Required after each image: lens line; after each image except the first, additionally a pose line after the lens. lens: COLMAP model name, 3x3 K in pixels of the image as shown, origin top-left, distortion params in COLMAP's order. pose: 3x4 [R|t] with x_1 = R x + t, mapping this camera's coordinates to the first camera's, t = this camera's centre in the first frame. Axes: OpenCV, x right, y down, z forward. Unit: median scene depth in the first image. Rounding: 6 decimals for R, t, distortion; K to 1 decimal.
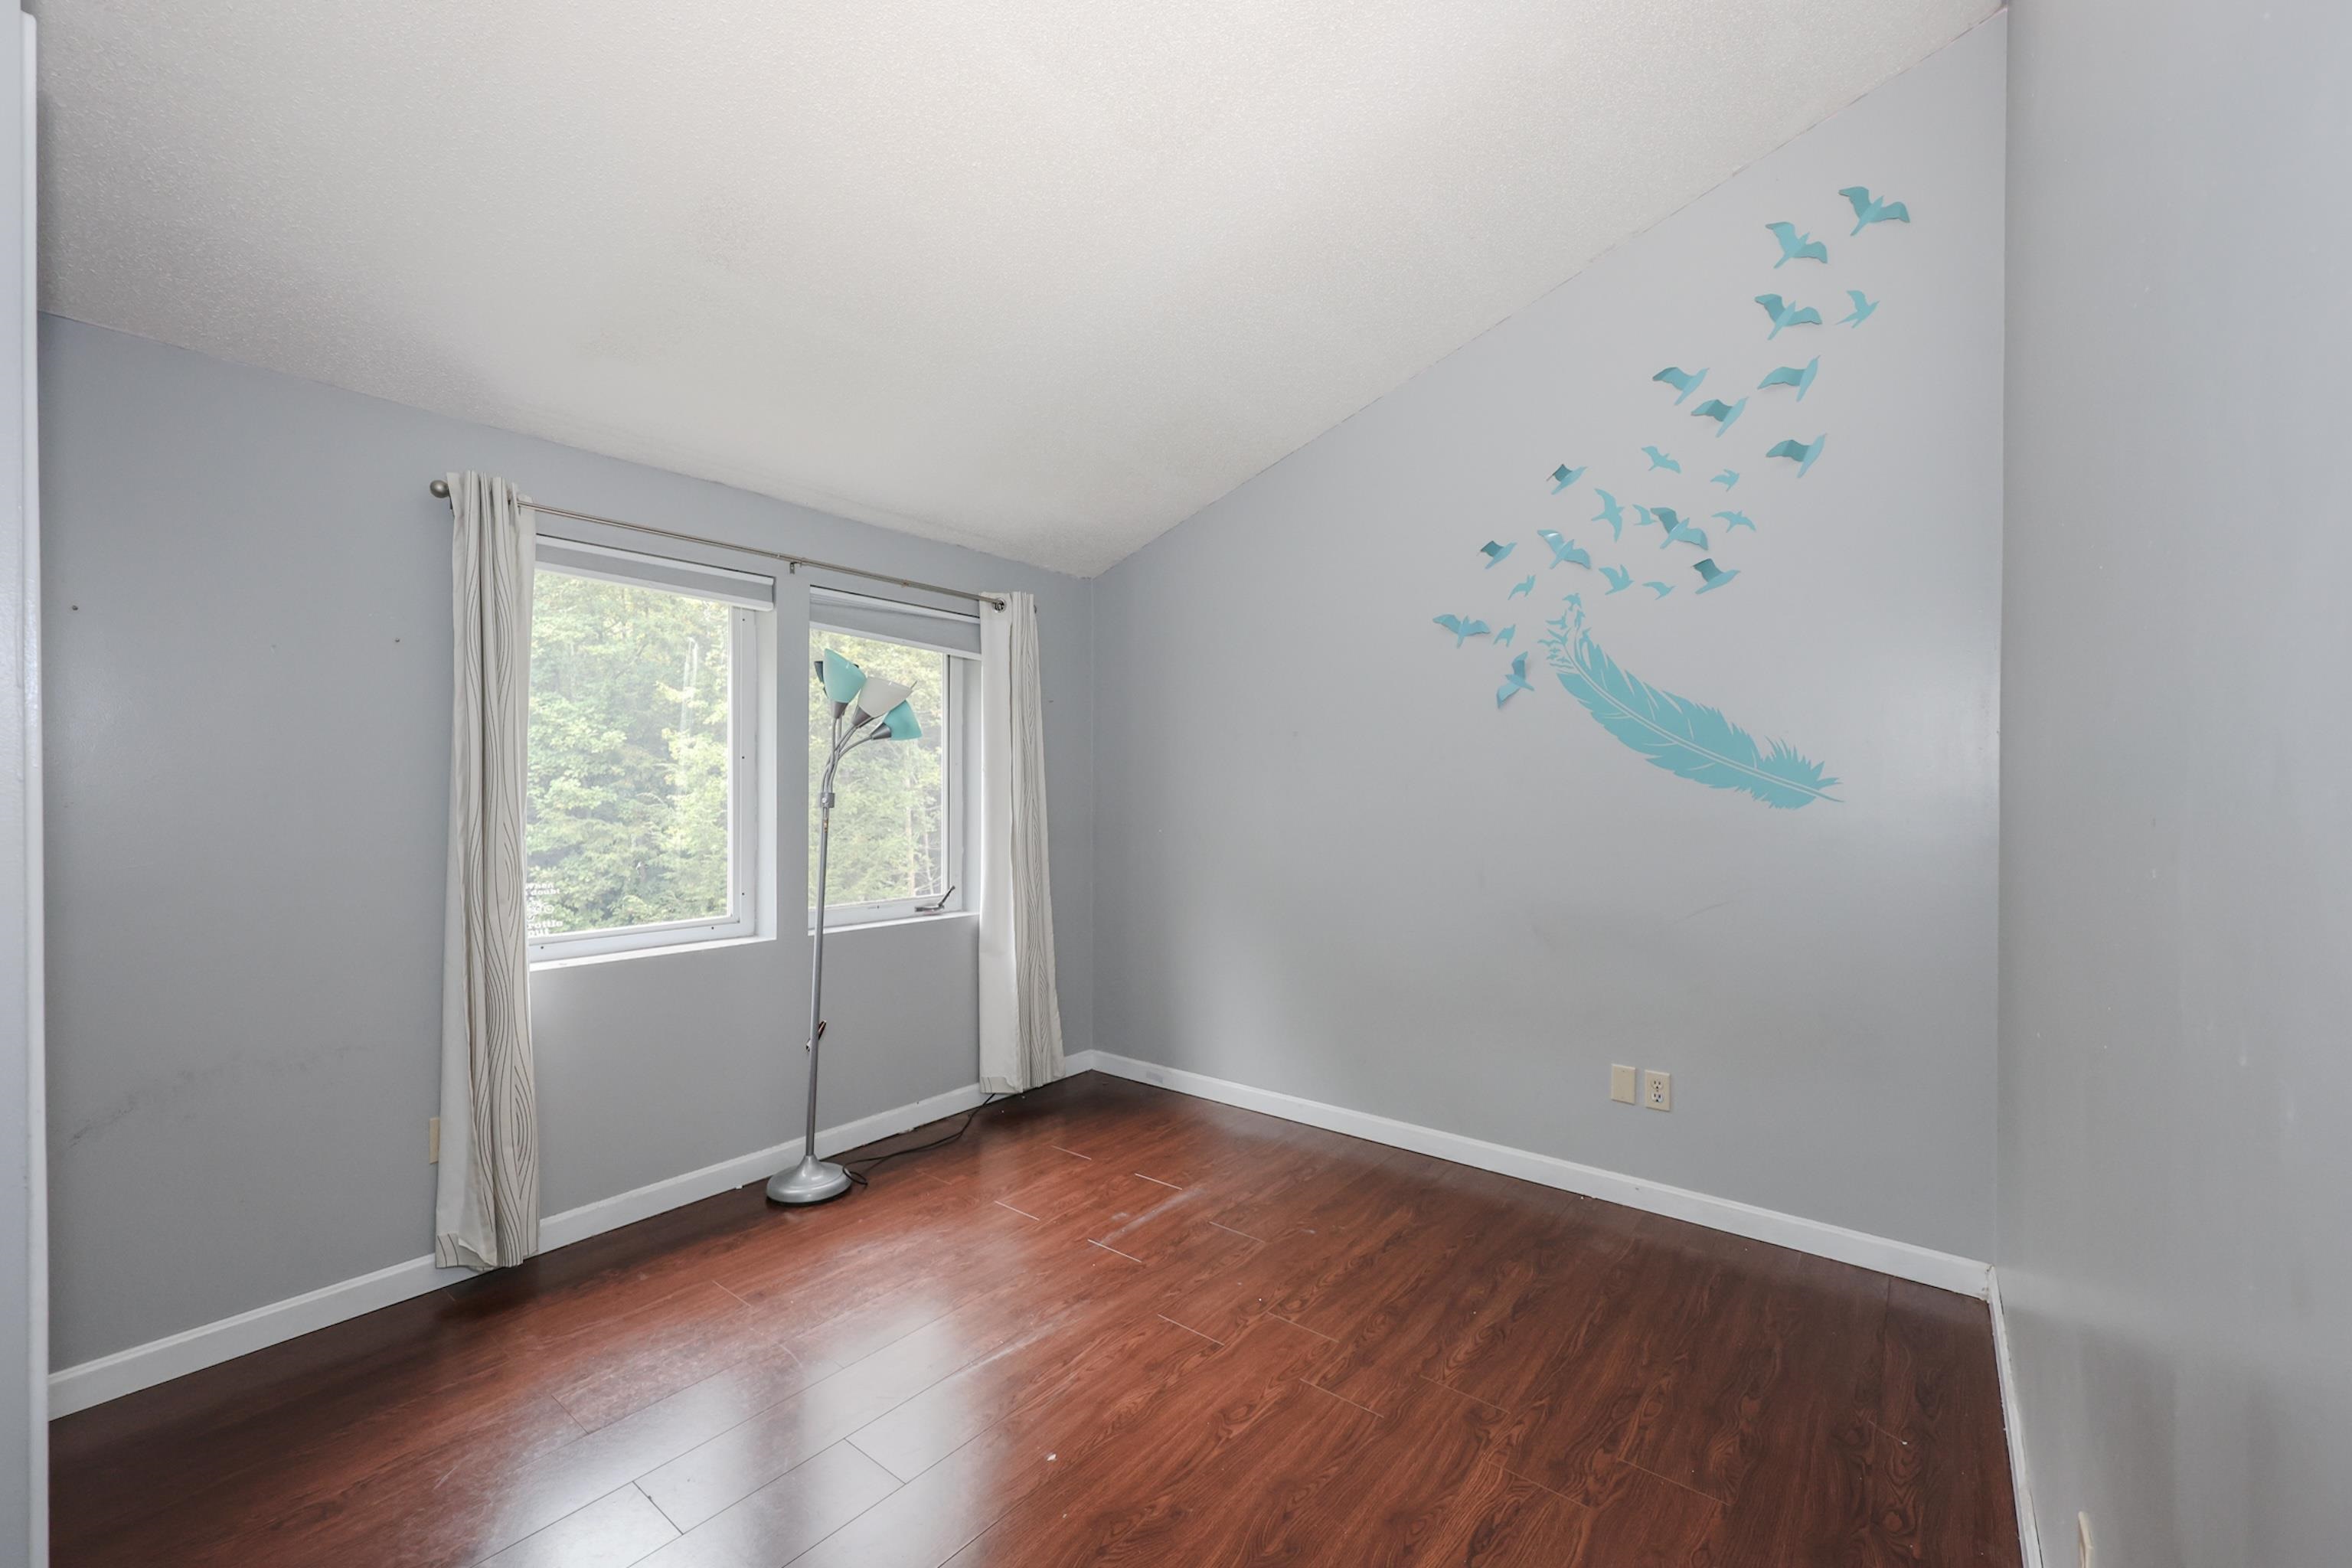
lens RADIAL K [[946.7, 0, 1178.2], [0, 946.7, 789.0], [0, 0, 1]] dist [0.001544, 0.000289]
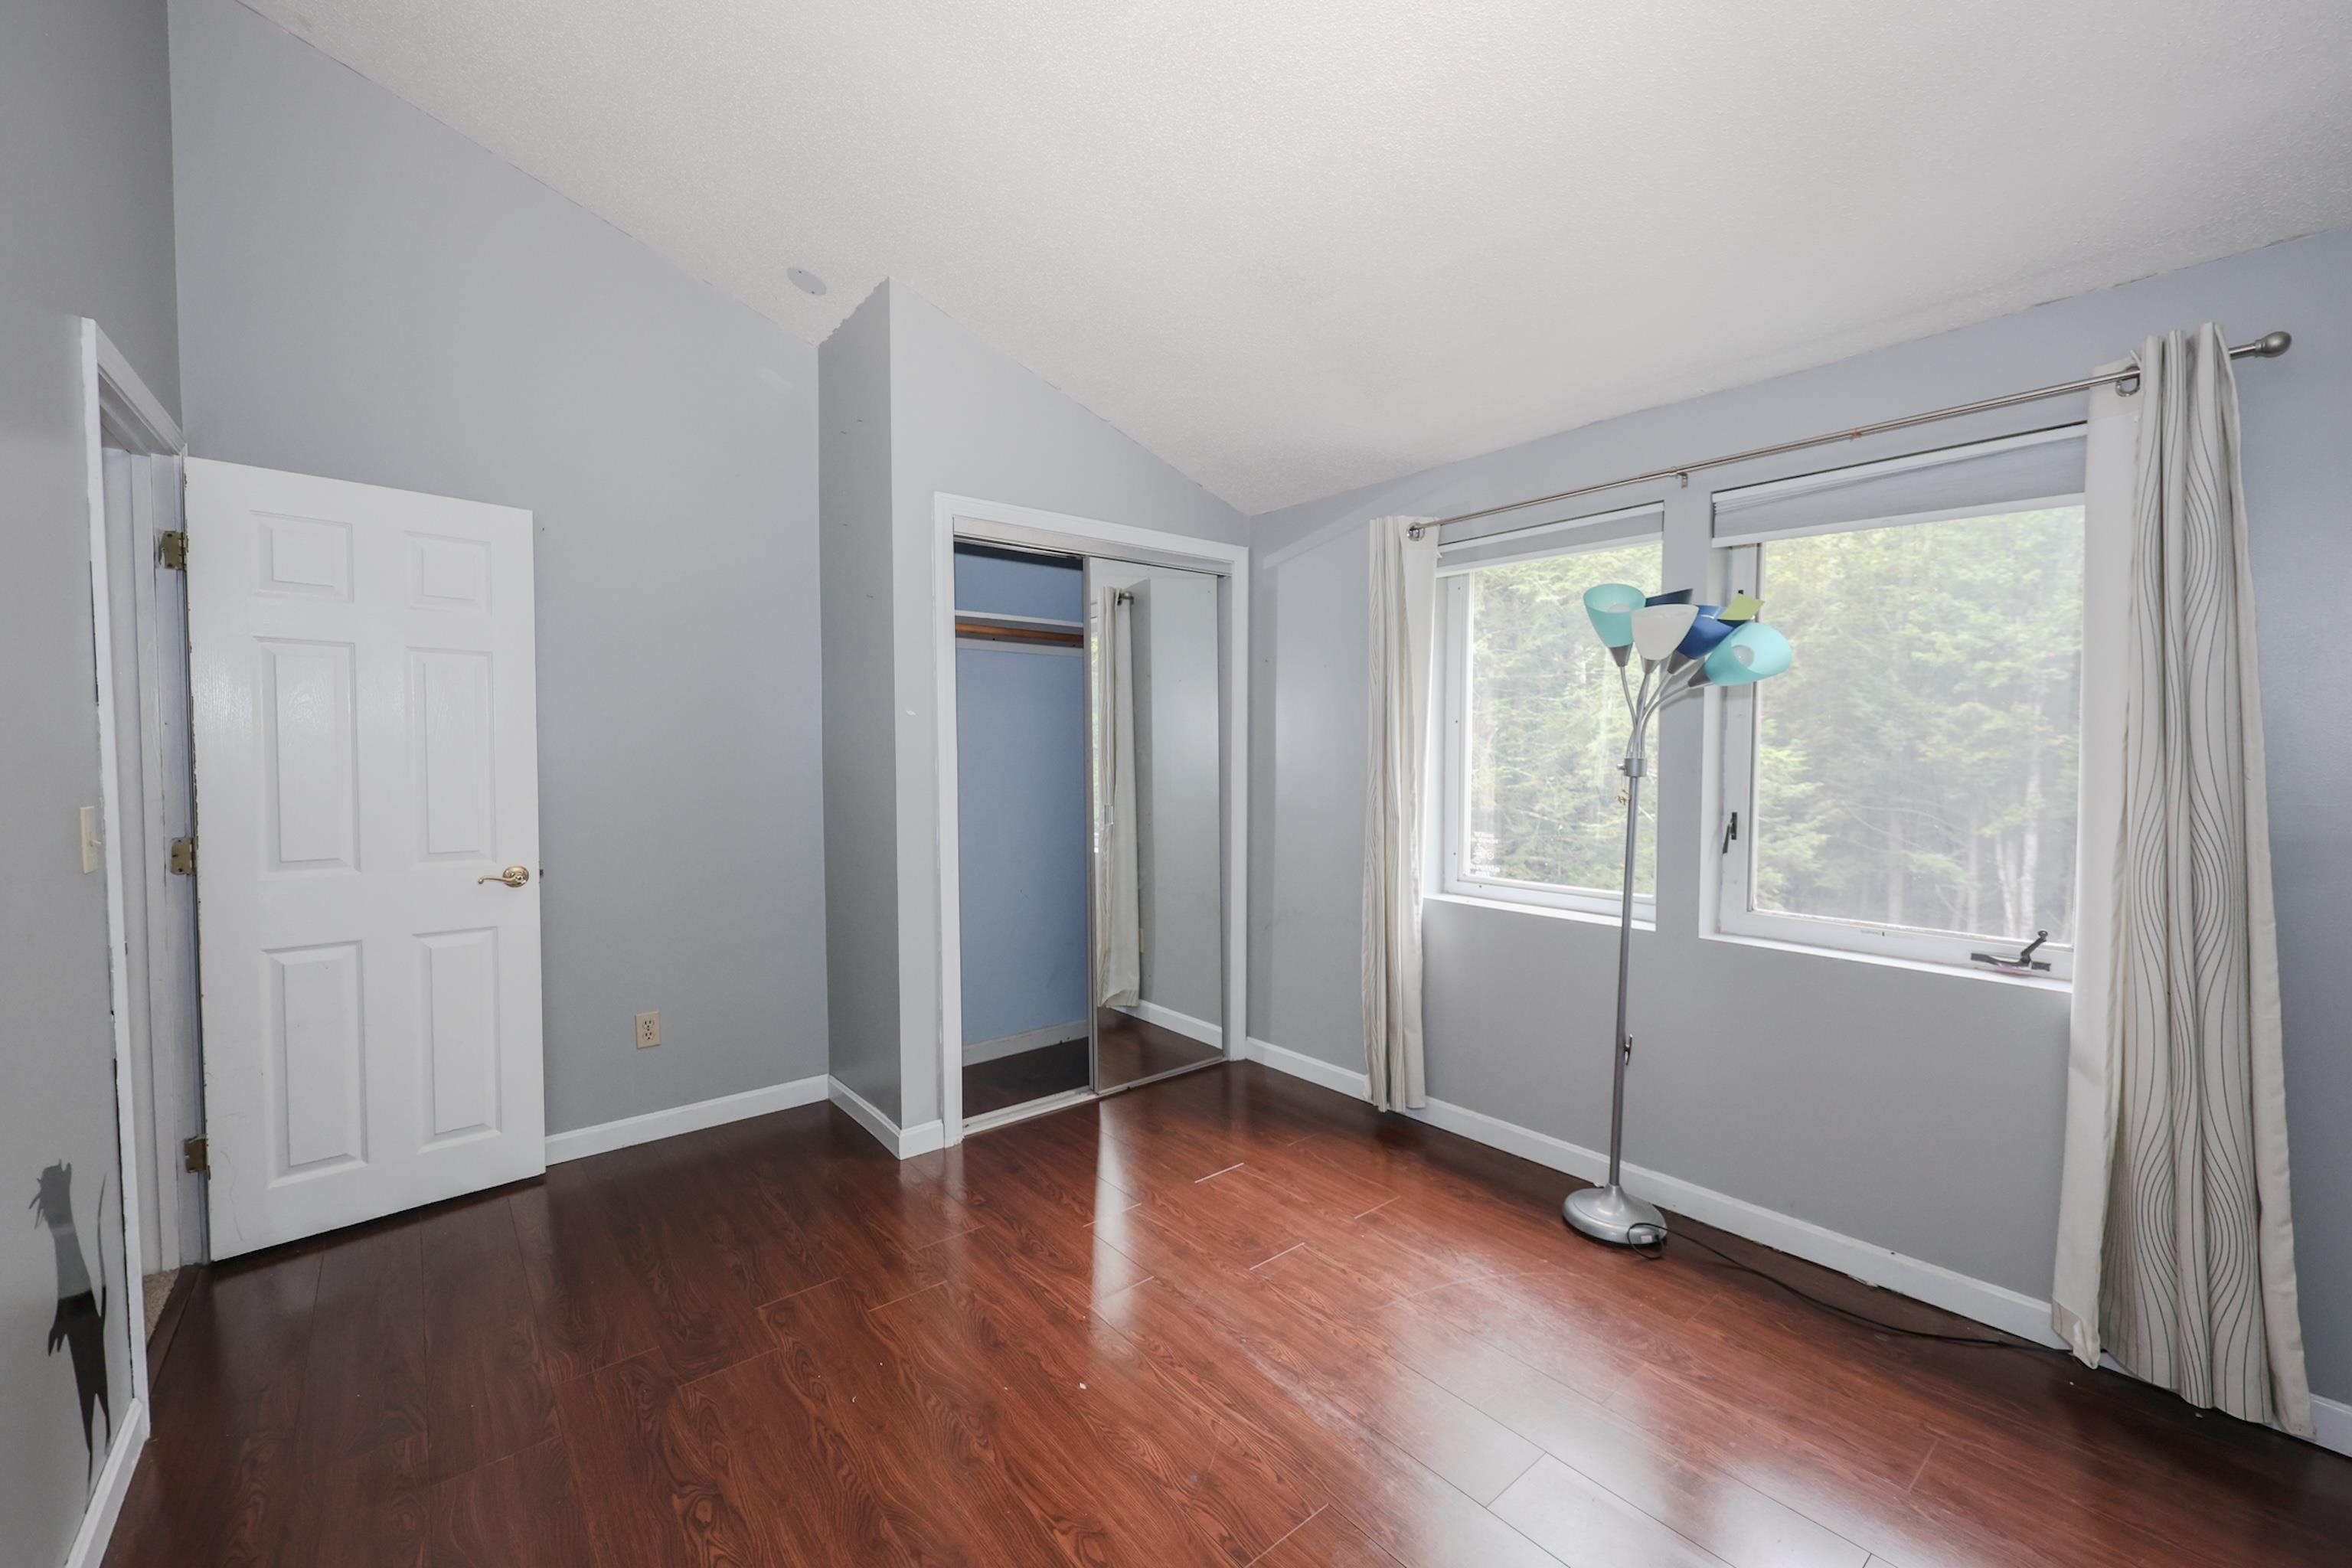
lens RADIAL K [[946.7, 0, 1178.2], [0, 946.7, 789.0], [0, 0, 1]] dist [0.001544, 0.000289]
pose [[-0.213134, 0.039416, -0.976228, 0.596534], [0.000138, 0.999187, 0.040313, -0.003669], [0.977023, 0.008457, -0.212966, 0.926526]]
